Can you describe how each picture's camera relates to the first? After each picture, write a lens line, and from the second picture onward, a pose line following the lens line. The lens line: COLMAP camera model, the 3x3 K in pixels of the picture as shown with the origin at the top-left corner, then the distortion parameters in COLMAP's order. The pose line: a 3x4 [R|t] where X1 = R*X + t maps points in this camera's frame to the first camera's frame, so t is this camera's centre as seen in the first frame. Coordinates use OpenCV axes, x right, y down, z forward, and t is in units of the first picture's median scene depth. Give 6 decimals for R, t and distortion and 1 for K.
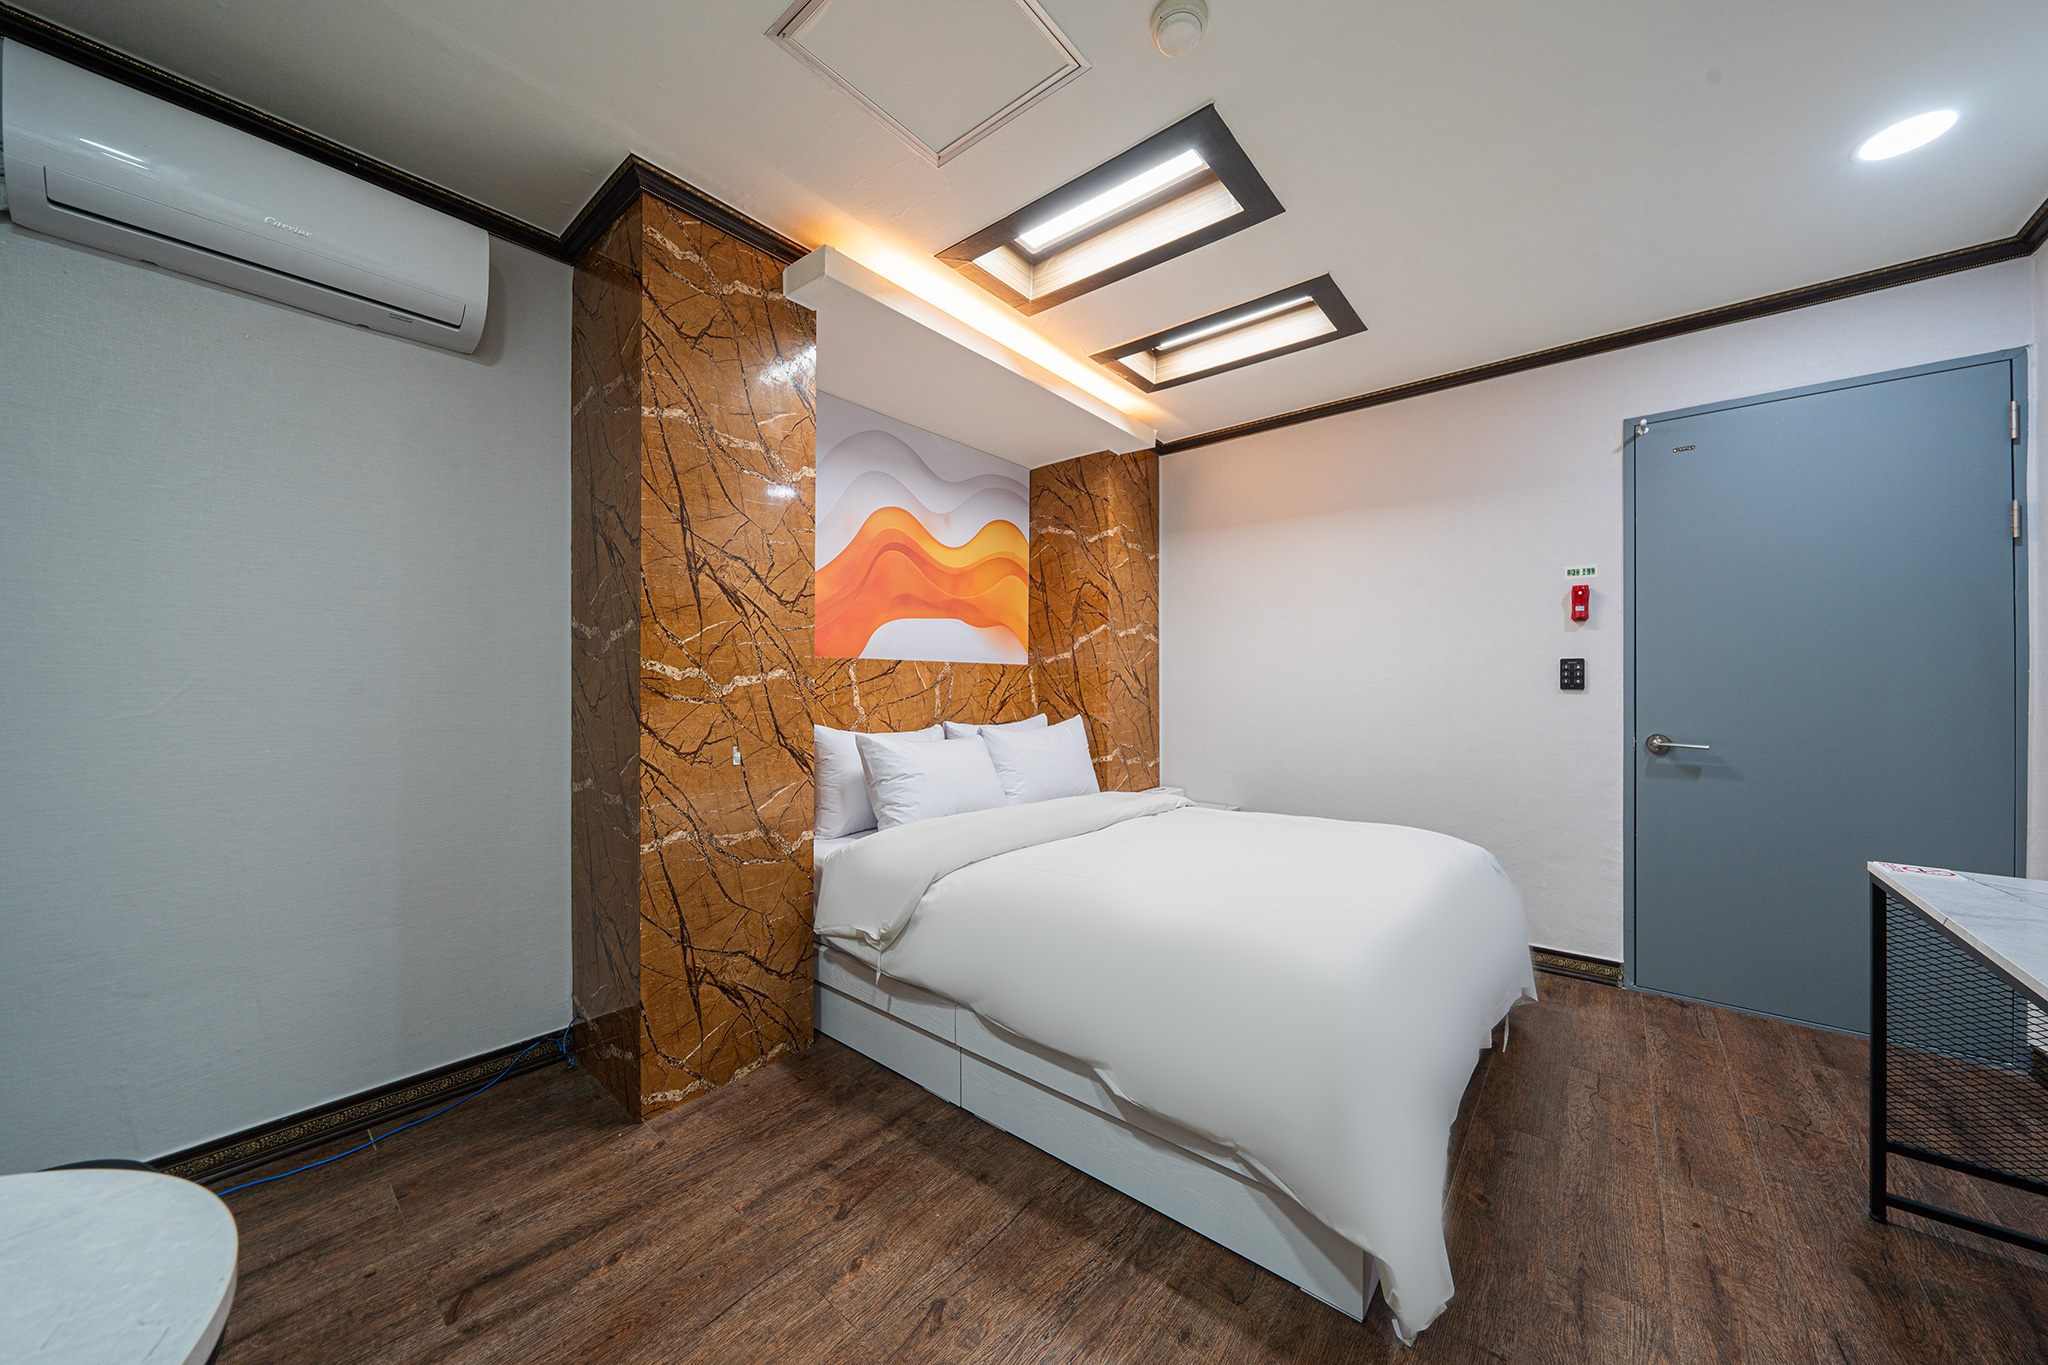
lens RADIAL K [[710.0, 0, 1036.6], [0, 710.0, 685.7], [0, 0, 1]] dist [-0.005776, -0.000078]
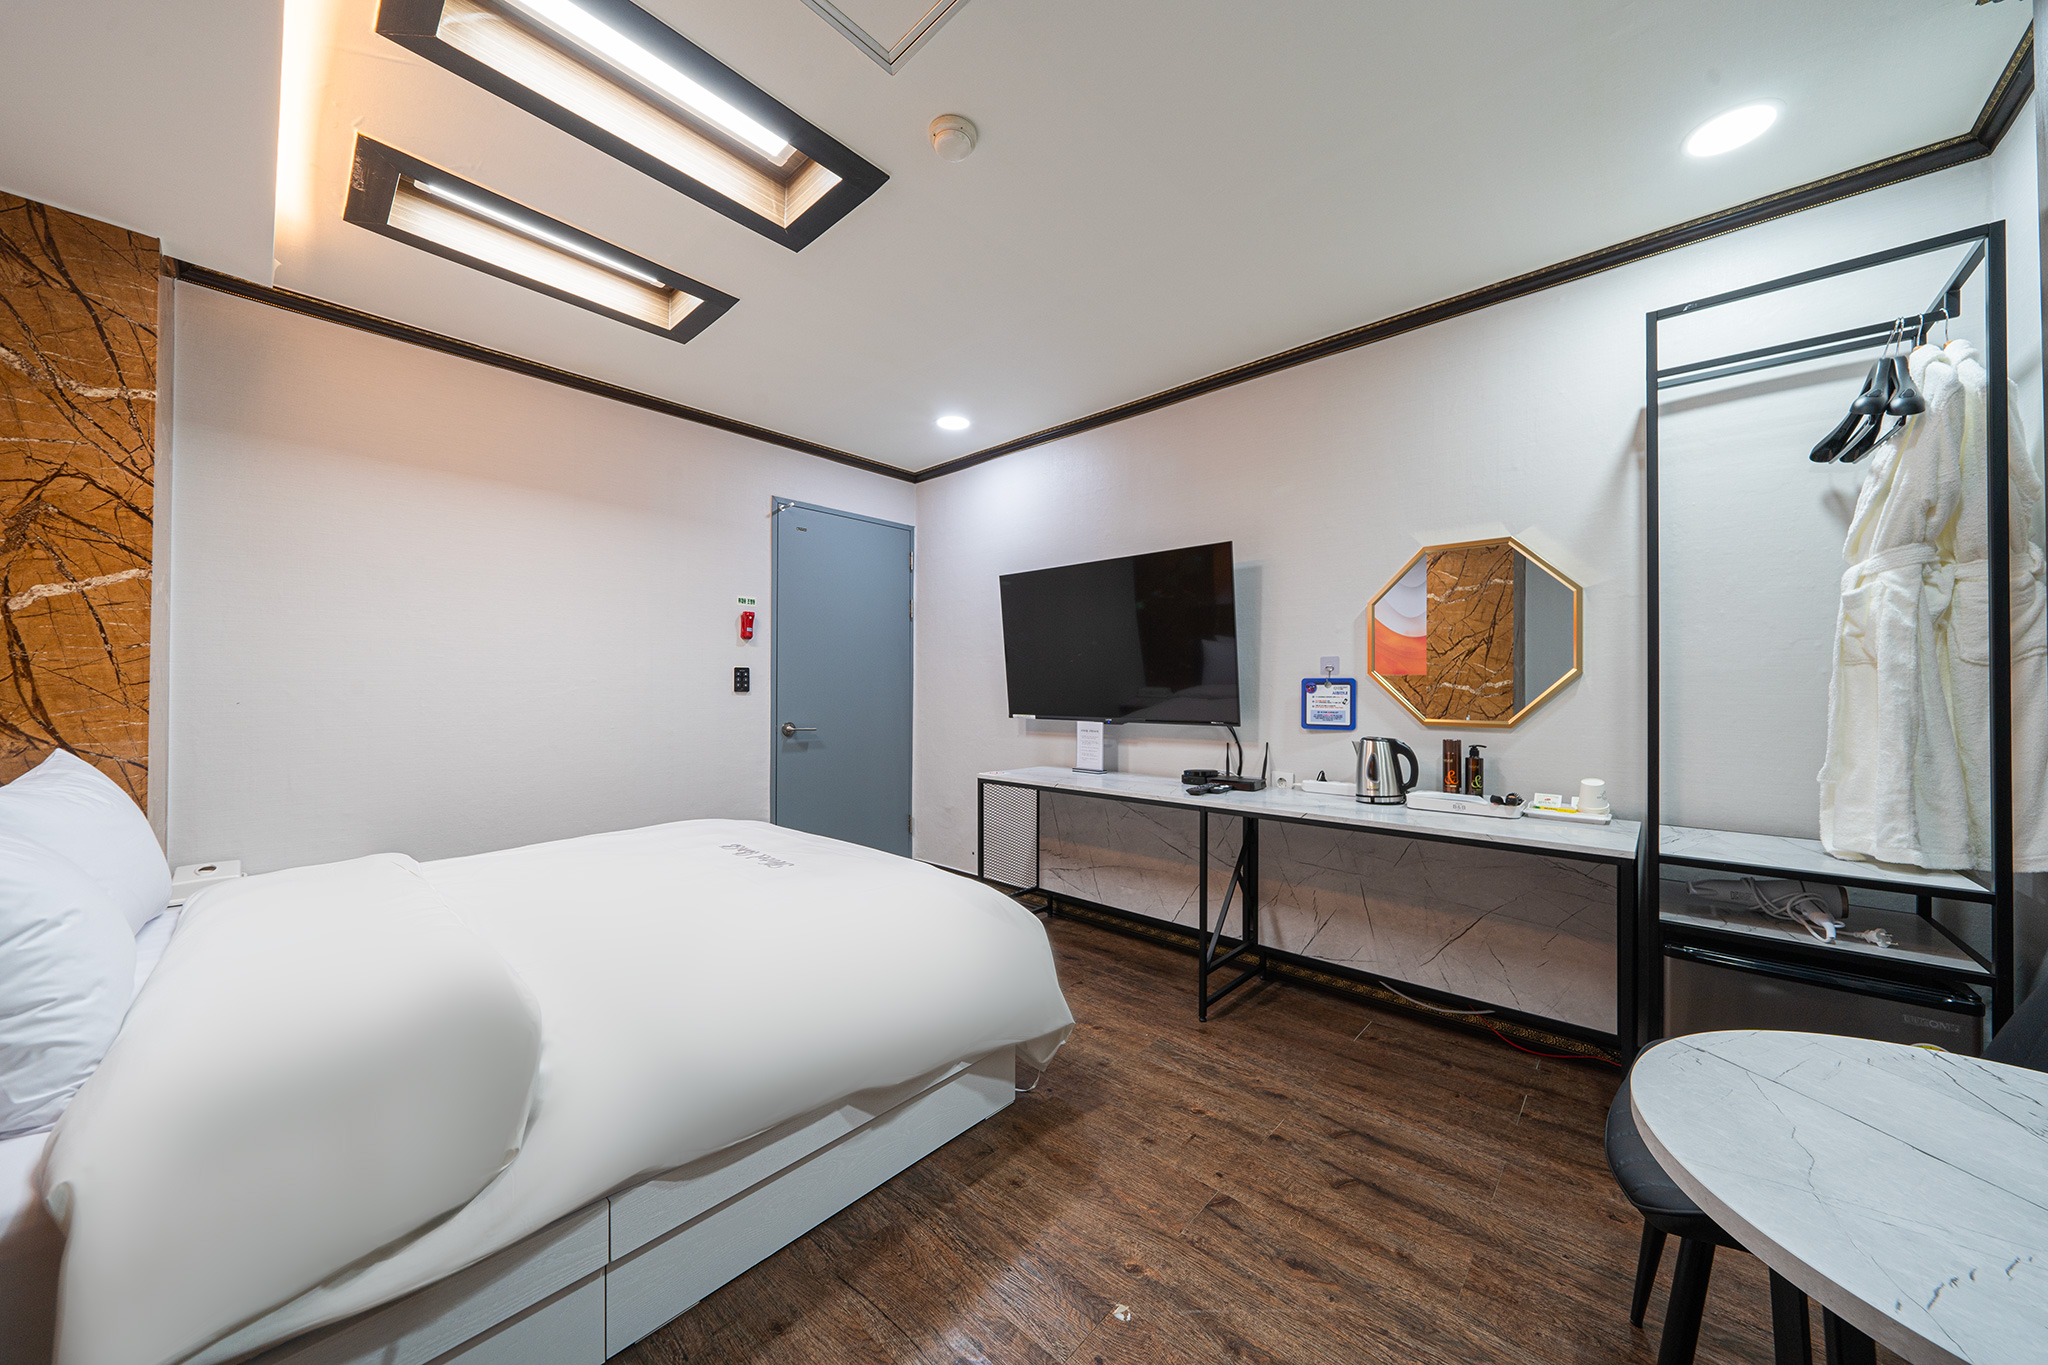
lens RADIAL K [[674.2, 0, 1066.4], [0, 674.2, 686.6], [0, 0, 1]] dist [-0.000027, -0.000039]
pose [[0.029429, 0.002473, 0.999564, -0.471255], [-0.004564, 0.999987, -0.002339, -0.003518], [-0.999556, -0.004493, 0.029440, 0.390474]]
